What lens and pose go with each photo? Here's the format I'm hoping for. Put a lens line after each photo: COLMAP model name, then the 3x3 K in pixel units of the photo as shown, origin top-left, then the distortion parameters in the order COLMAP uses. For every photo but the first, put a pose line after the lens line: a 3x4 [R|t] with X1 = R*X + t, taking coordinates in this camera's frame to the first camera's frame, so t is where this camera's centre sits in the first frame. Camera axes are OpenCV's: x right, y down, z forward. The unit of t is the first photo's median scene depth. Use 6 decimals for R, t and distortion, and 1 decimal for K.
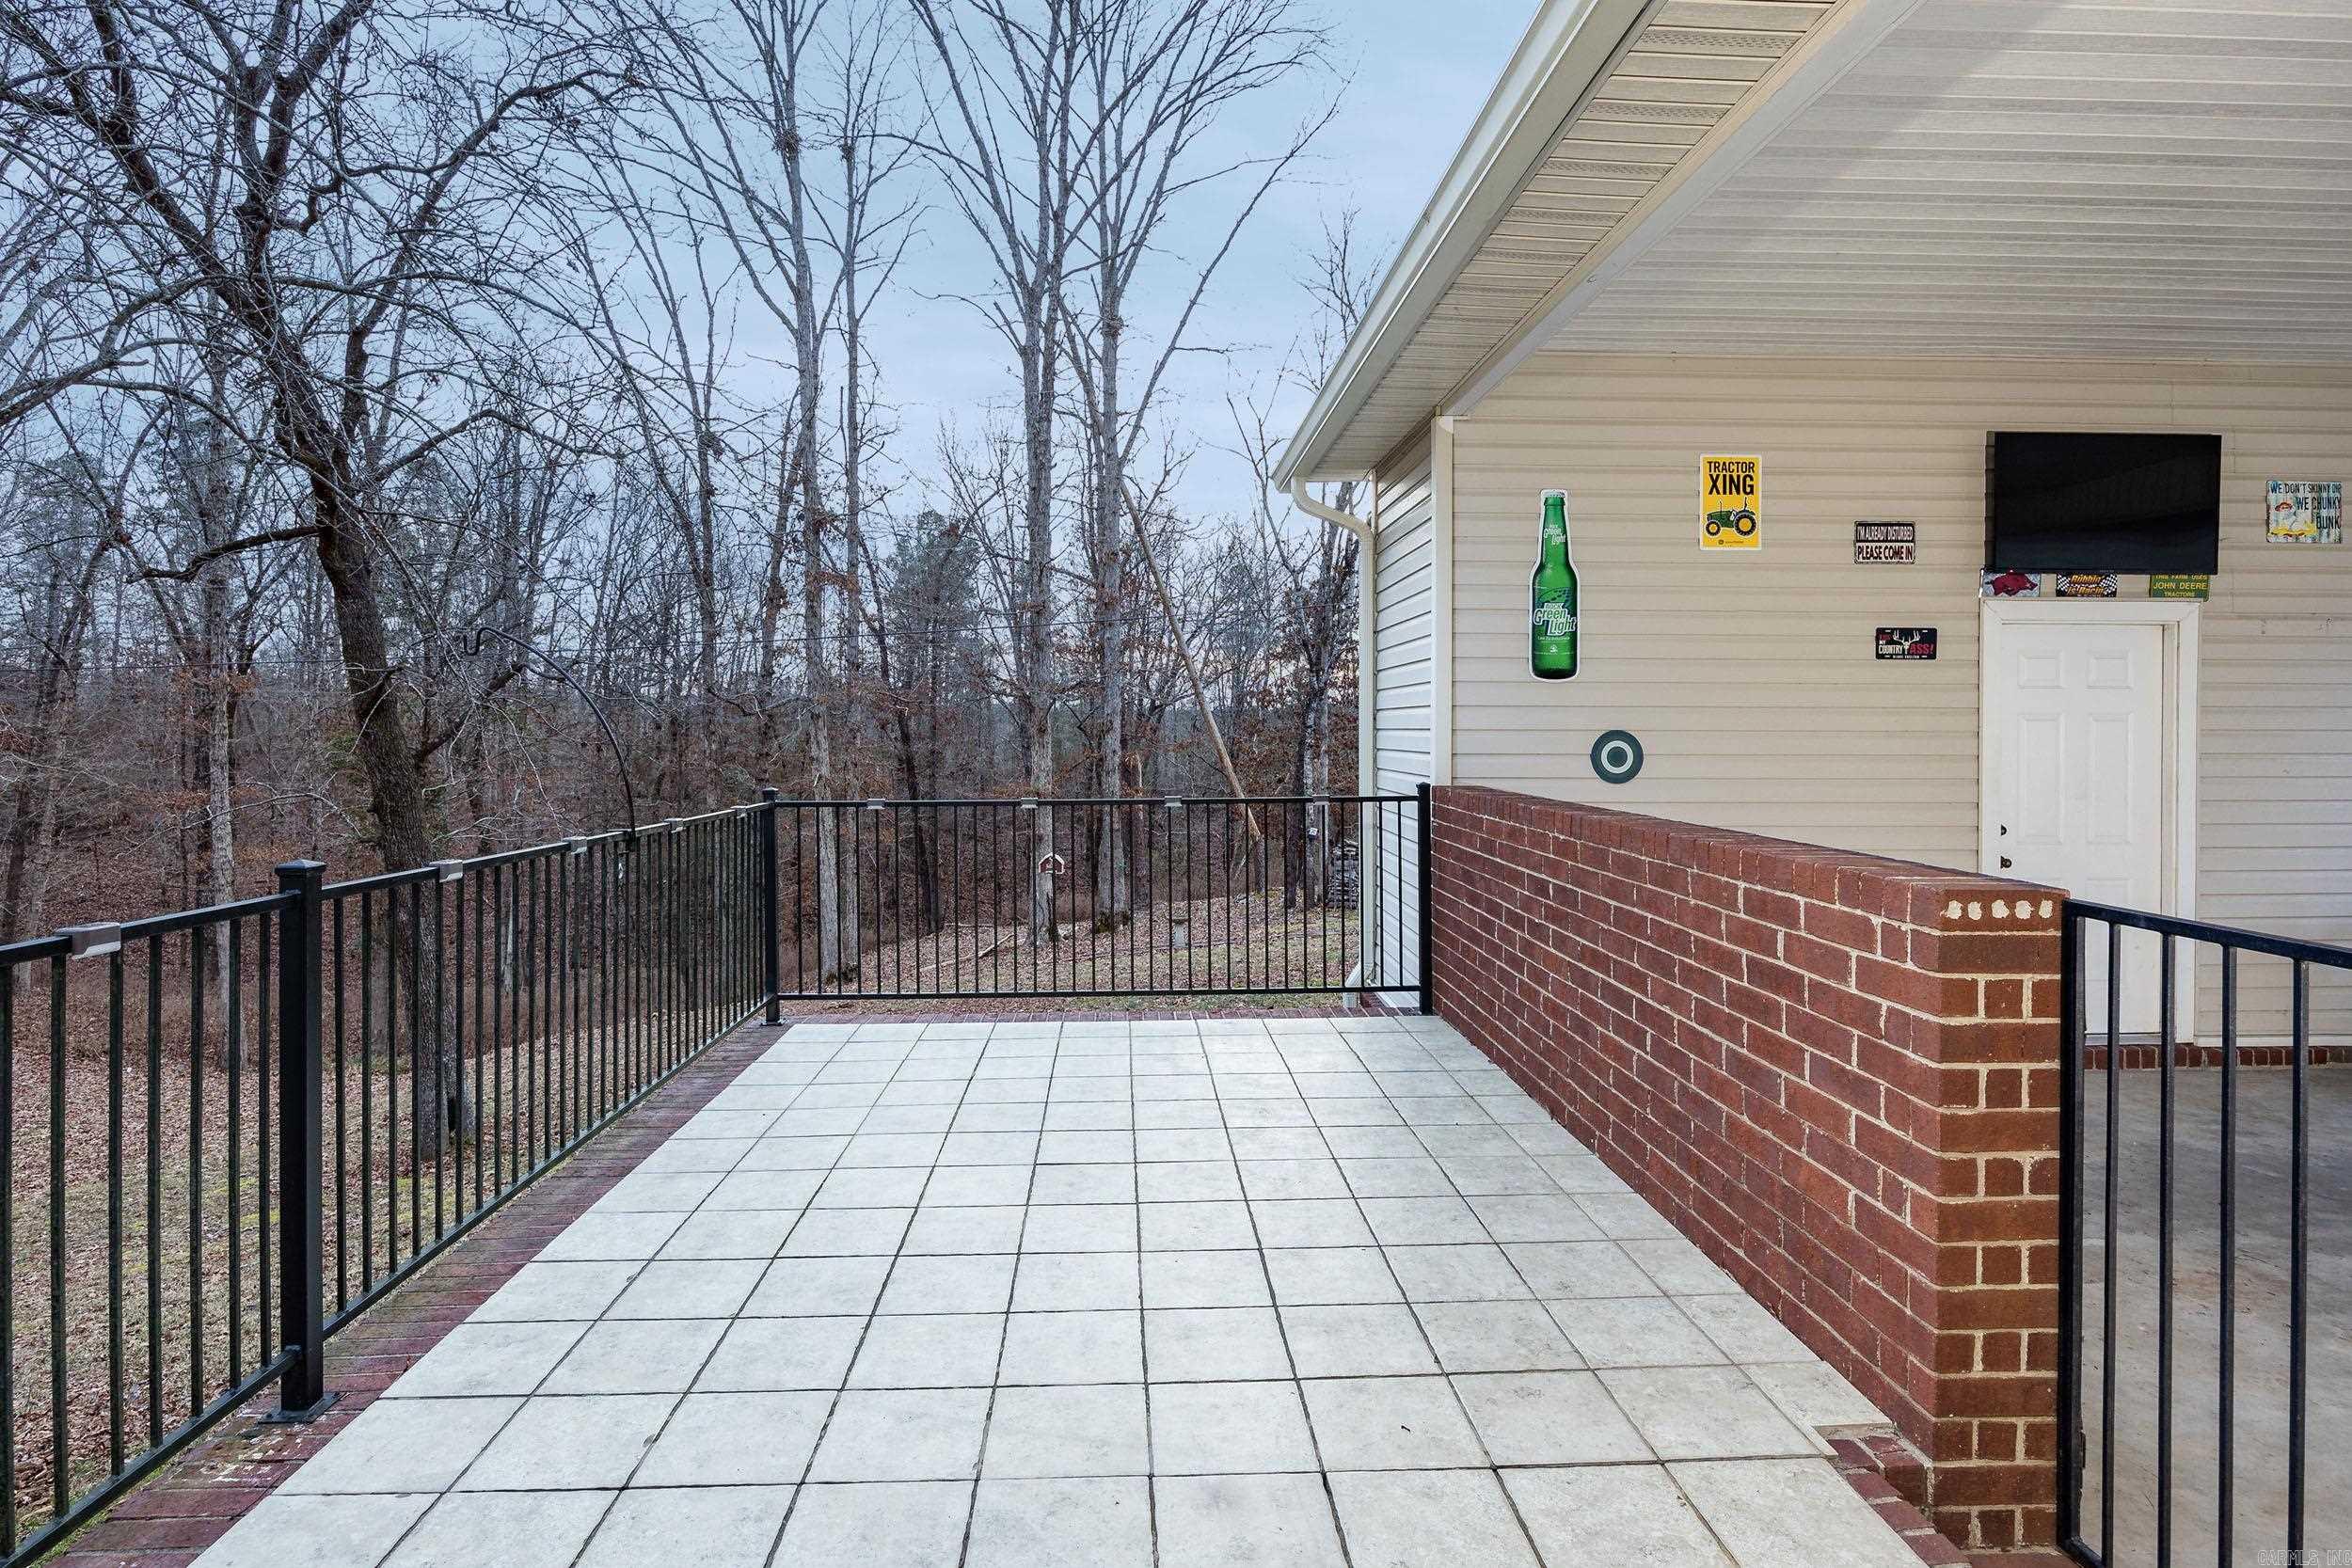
lens RADIAL K [[1117.8, 0, 1176.4], [0, 1117.8, 735.1], [0, 0, 1]] dist [0.000666, 0.000081]
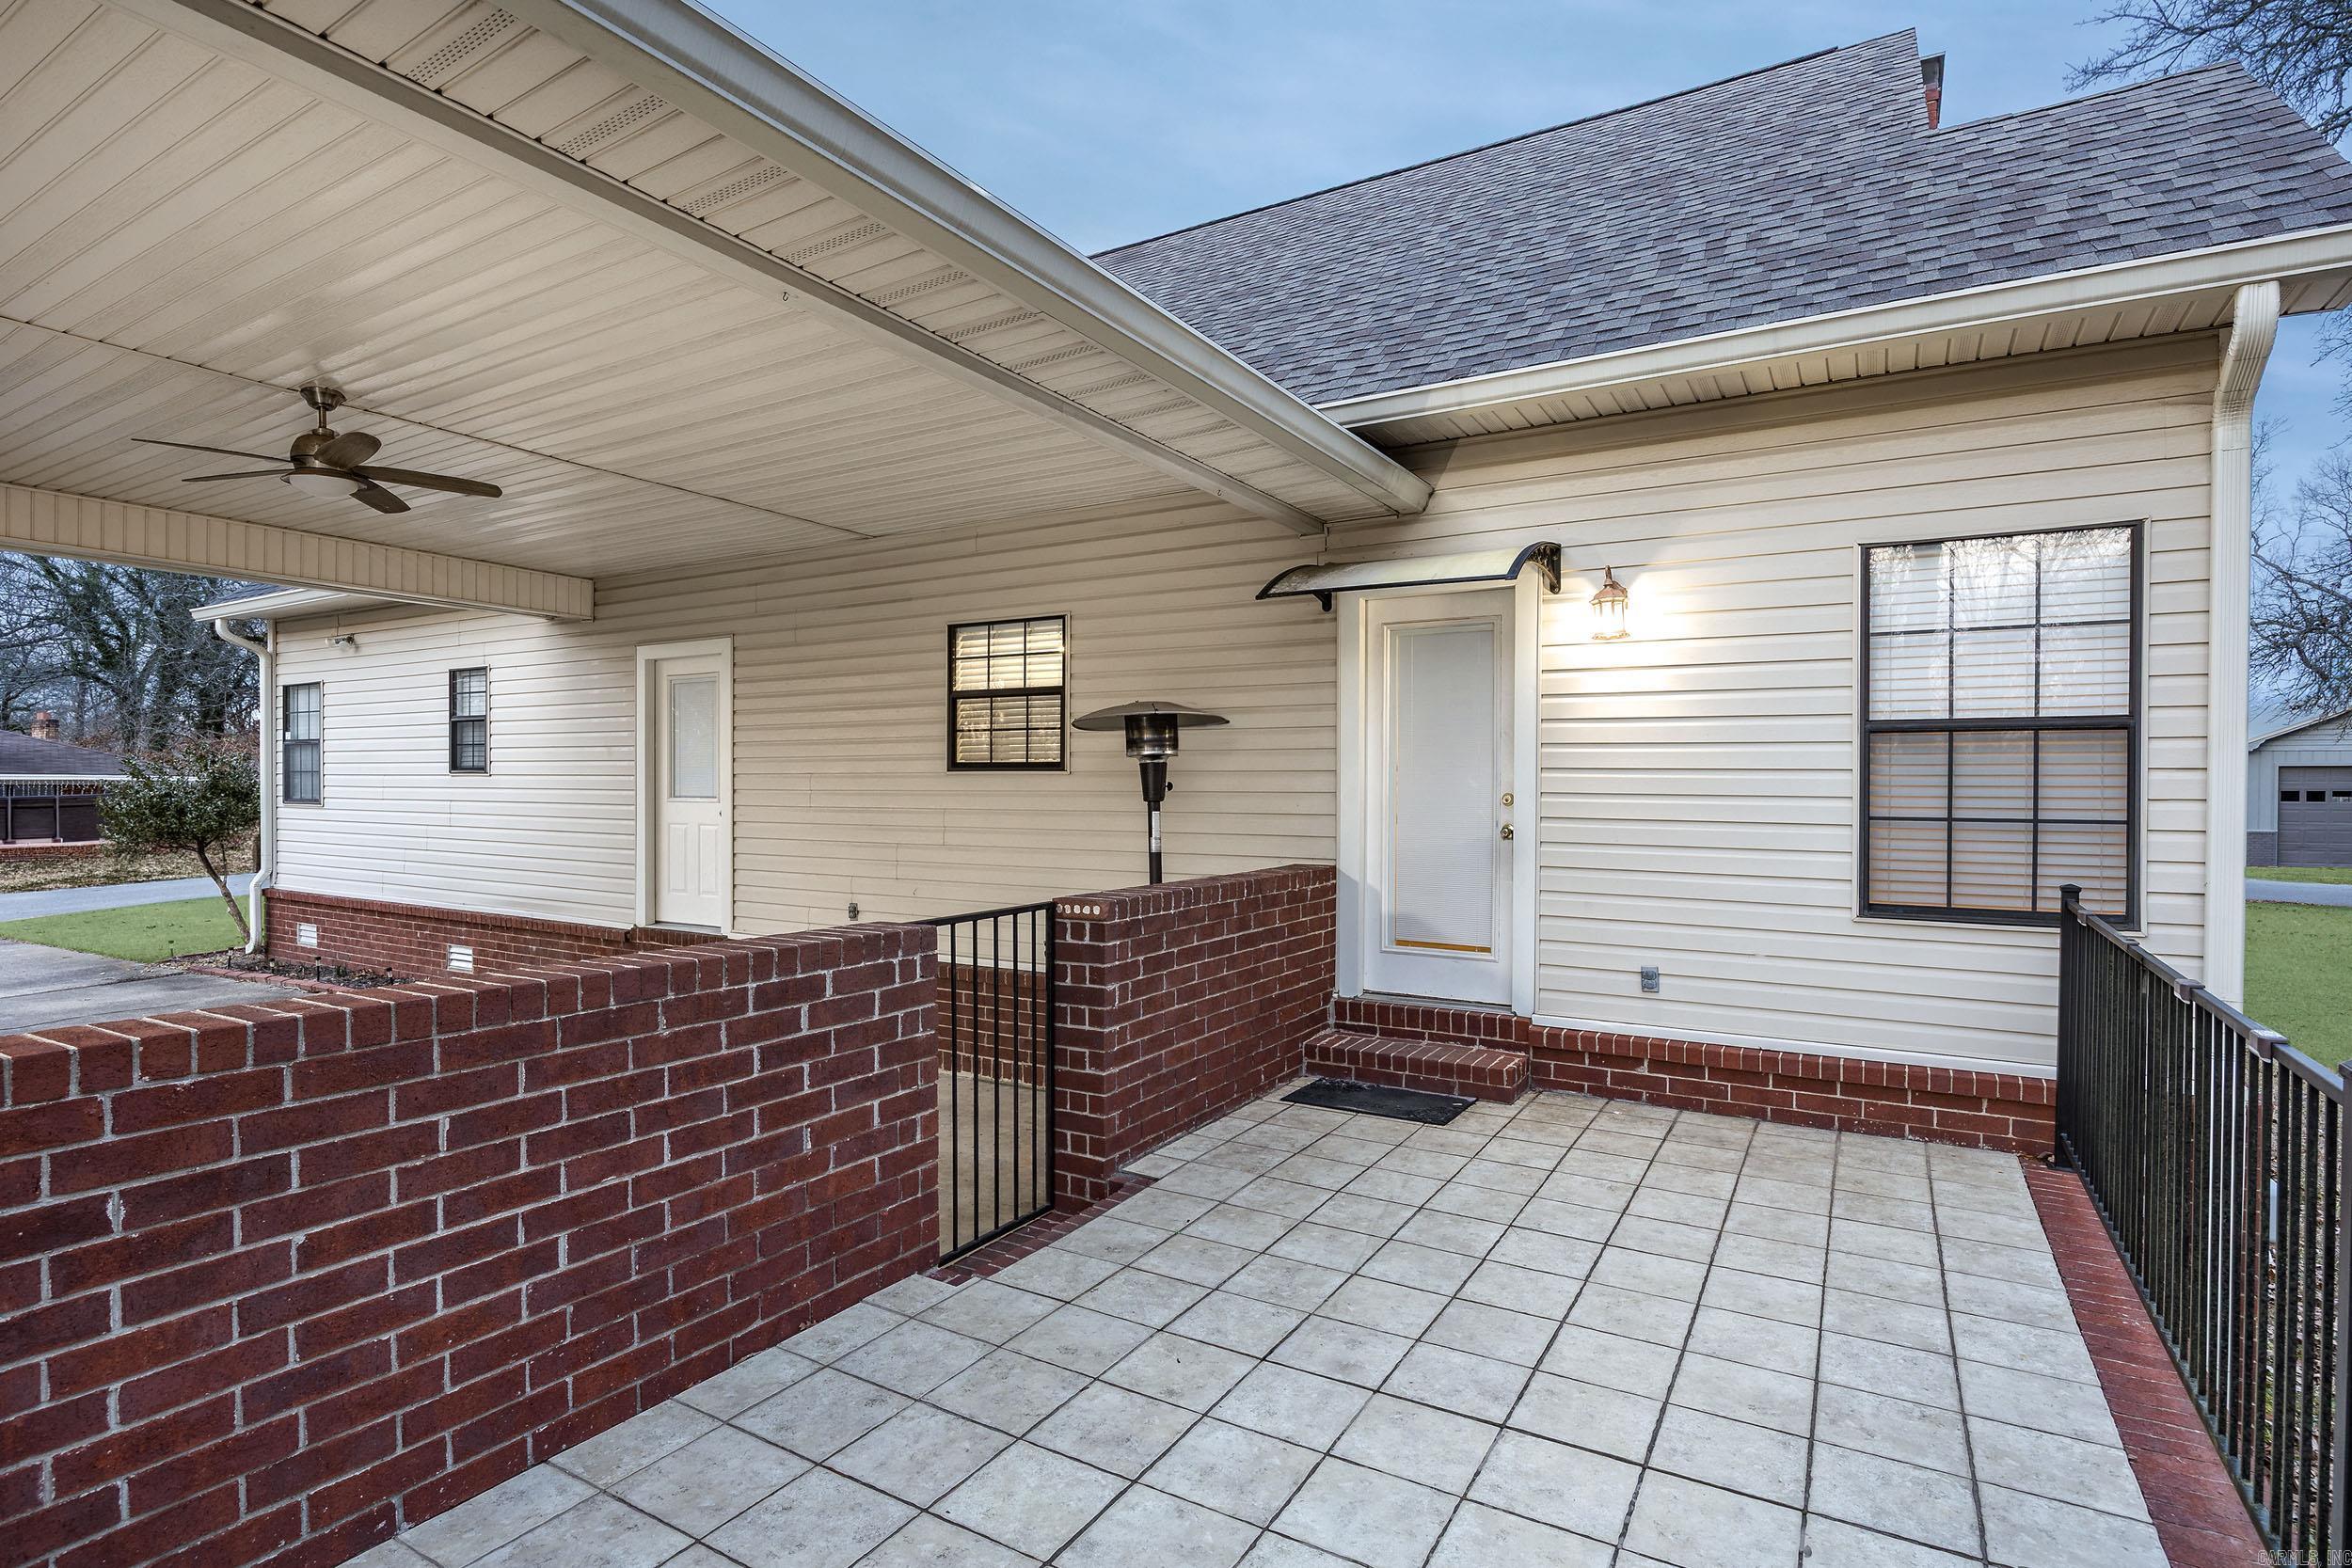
lens RADIAL K [[1206.4, 0, 1129.7], [0, 1206.4, 789.9], [0, 0, 1]] dist [-0.001497, -0.000282]
pose [[-0.817063, -0.010423, 0.576454, -0.546046], [-0.003054, 0.999901, 0.013751, -0.084611], [-0.576541, 0.009475, -0.817014, 2.083222]]
